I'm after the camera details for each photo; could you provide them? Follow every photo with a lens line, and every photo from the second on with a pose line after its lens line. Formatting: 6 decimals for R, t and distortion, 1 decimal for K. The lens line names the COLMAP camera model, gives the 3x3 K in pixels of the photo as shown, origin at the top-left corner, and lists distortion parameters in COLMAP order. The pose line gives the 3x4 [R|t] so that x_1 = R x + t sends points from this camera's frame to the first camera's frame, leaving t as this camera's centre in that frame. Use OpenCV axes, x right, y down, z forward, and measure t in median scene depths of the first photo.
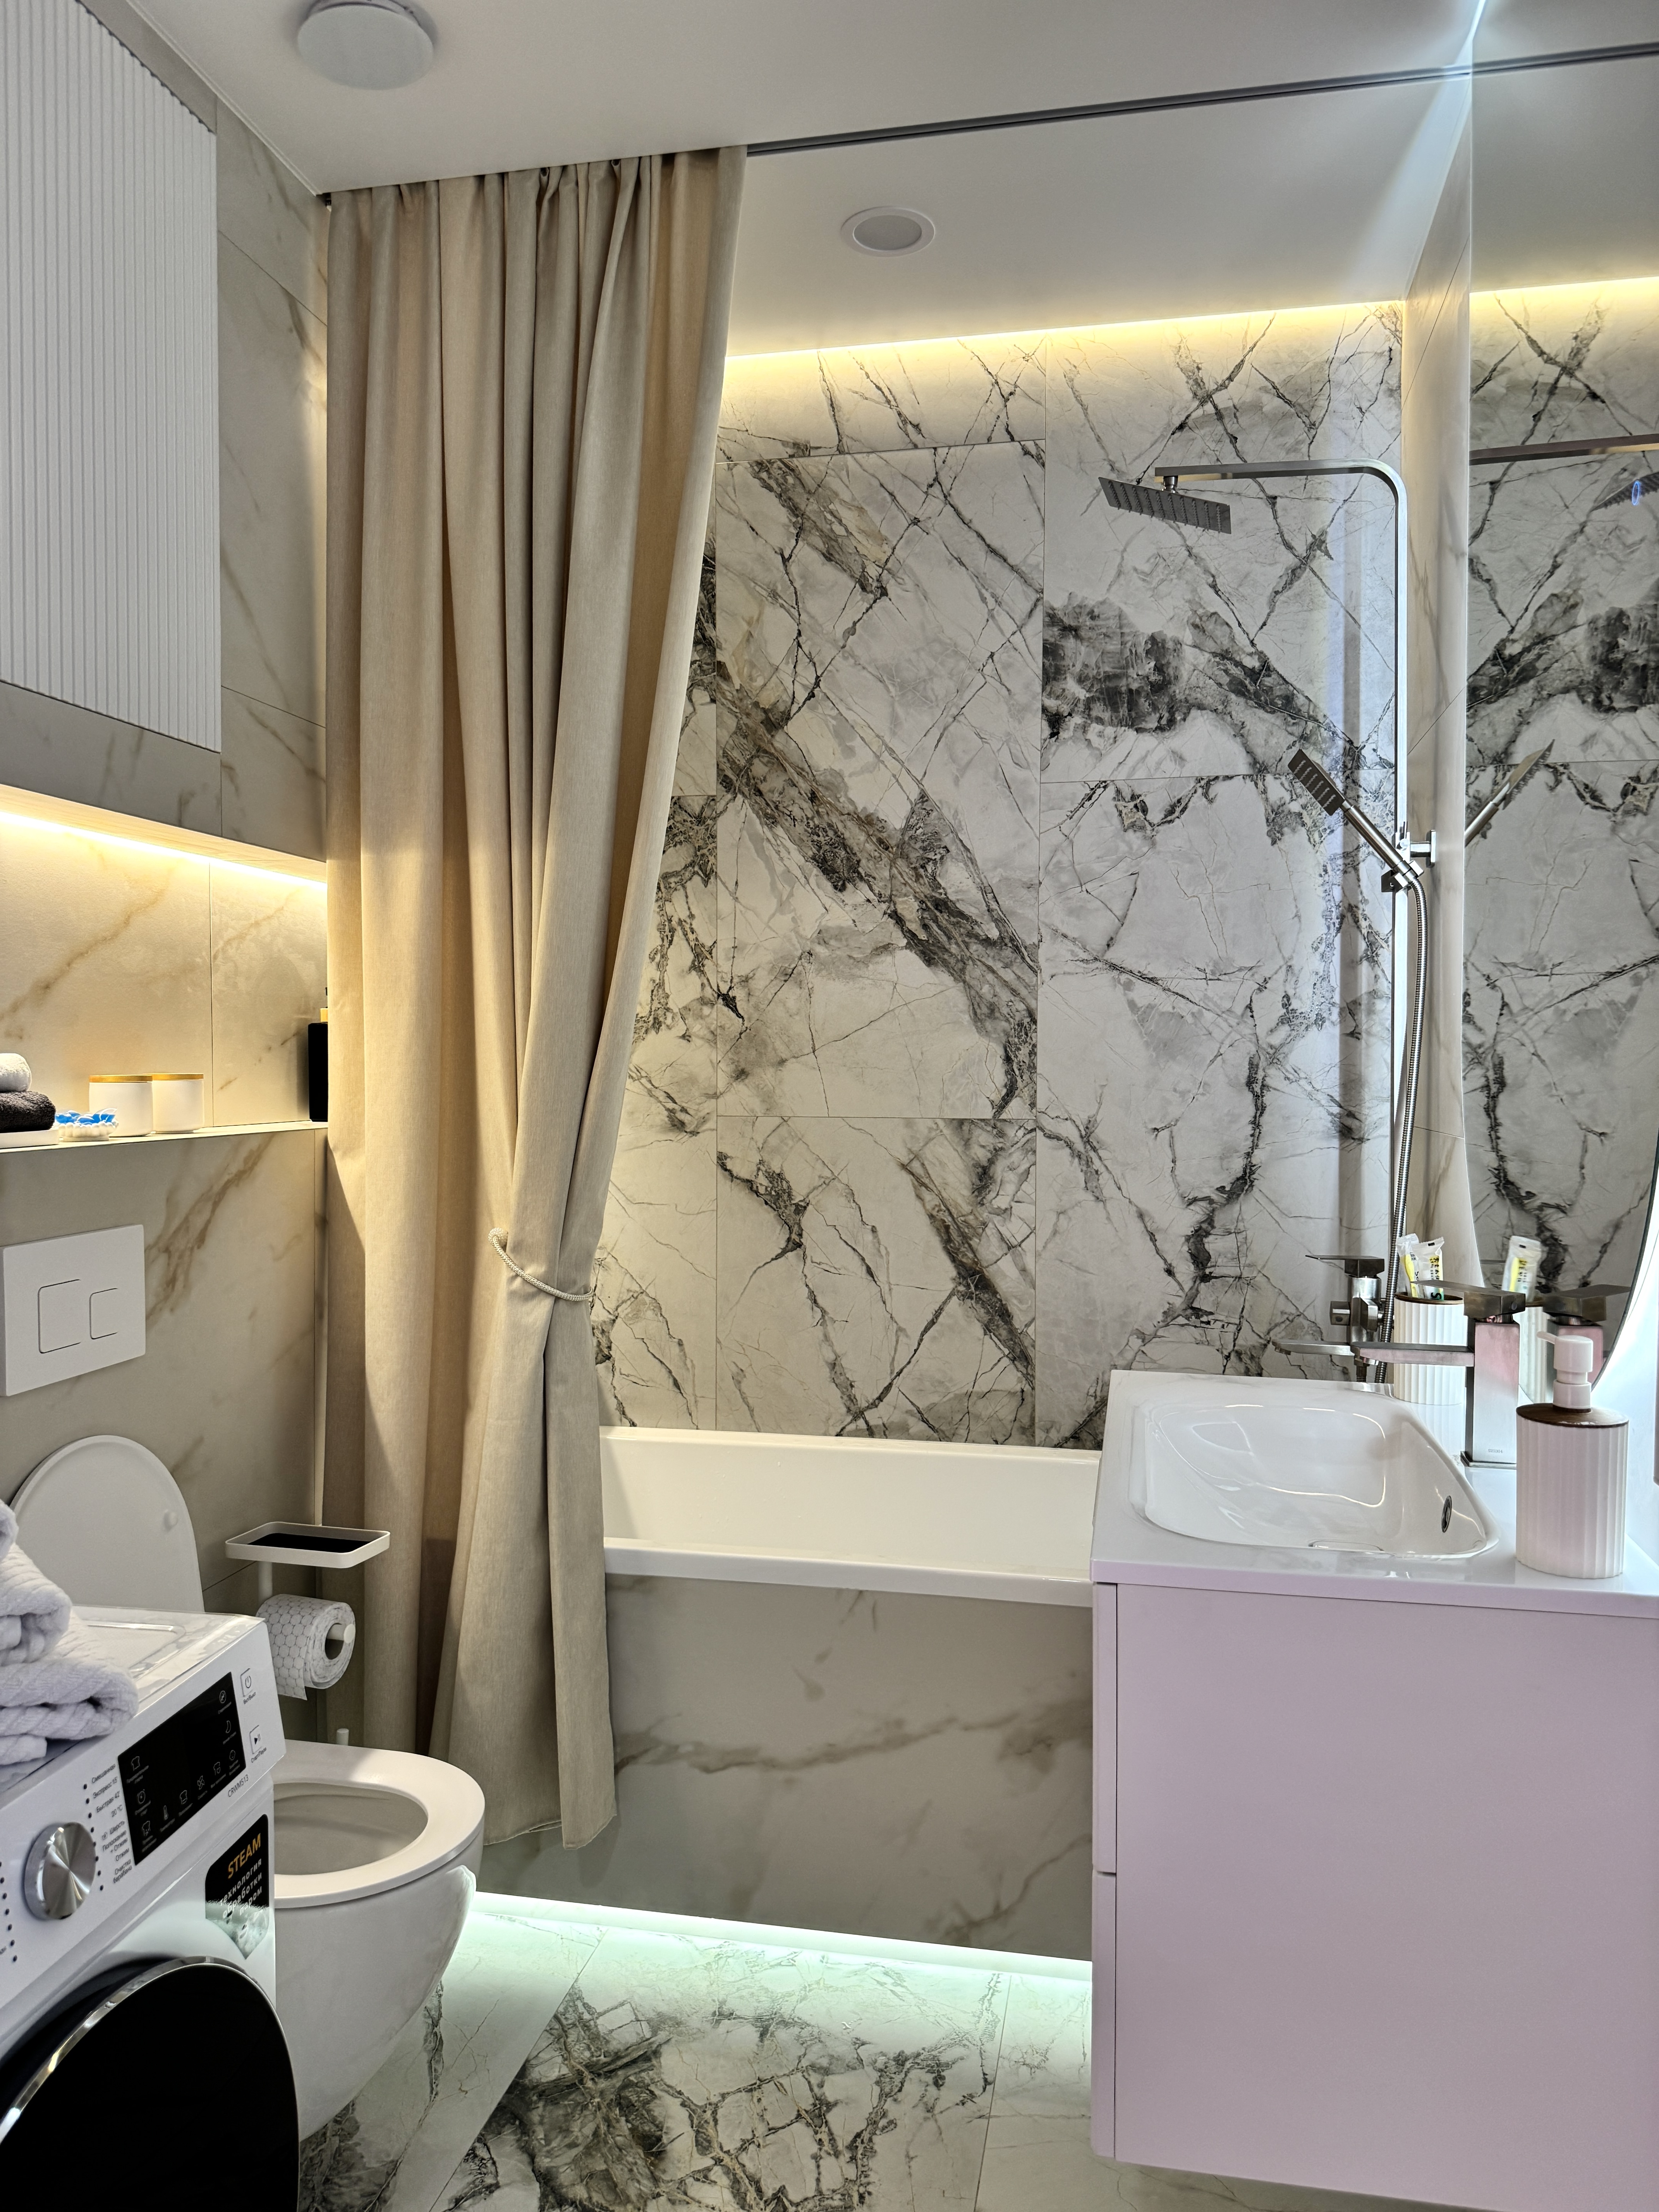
lens RADIAL K [[1564.2, 0, 809.0], [0, 1564.2, 1157.5], [0, 0, 1]] dist [0.013592, -0.032431]
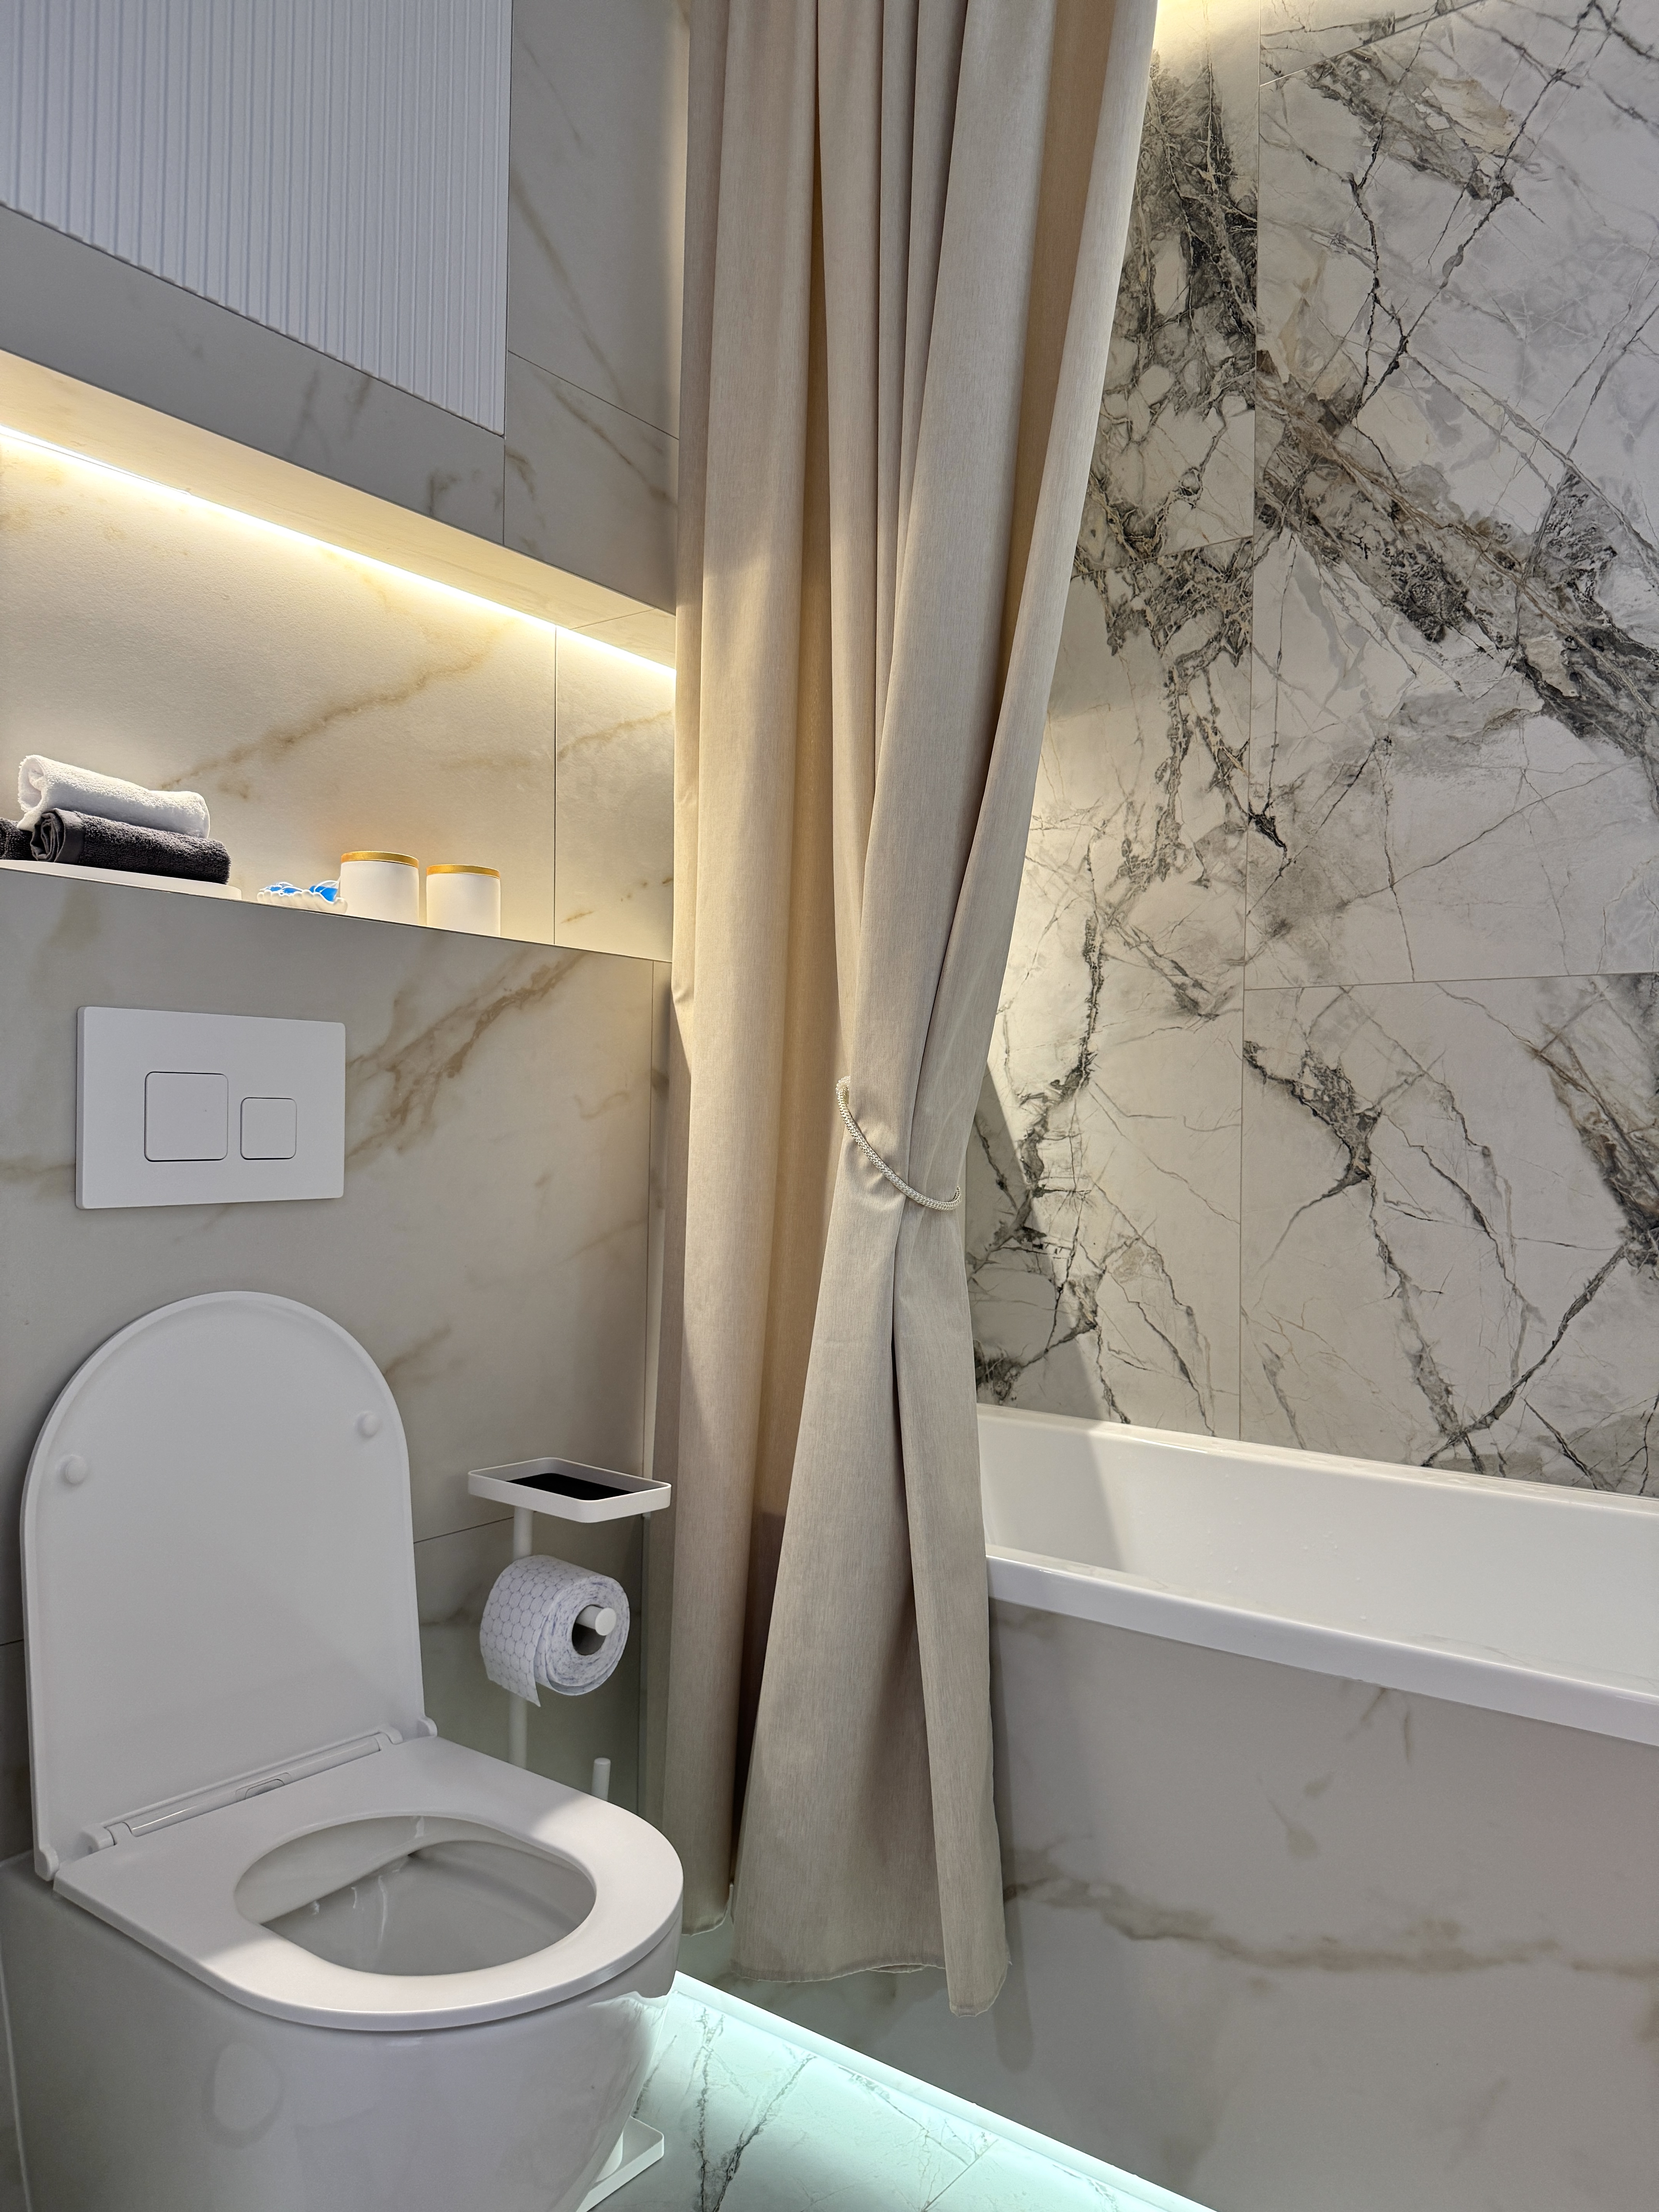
lens RADIAL K [[1564.2, 0, 794.7], [0, 1564.2, 1142.8], [0, 0, 1]] dist [0.013592, -0.032431]
pose [[0.898484, 0.015651, -0.438728, 0.079675], [-0.041676, 0.997892, -0.049751, 0.099976], [0.437024, 0.062984, 0.897242, 0.324081]]
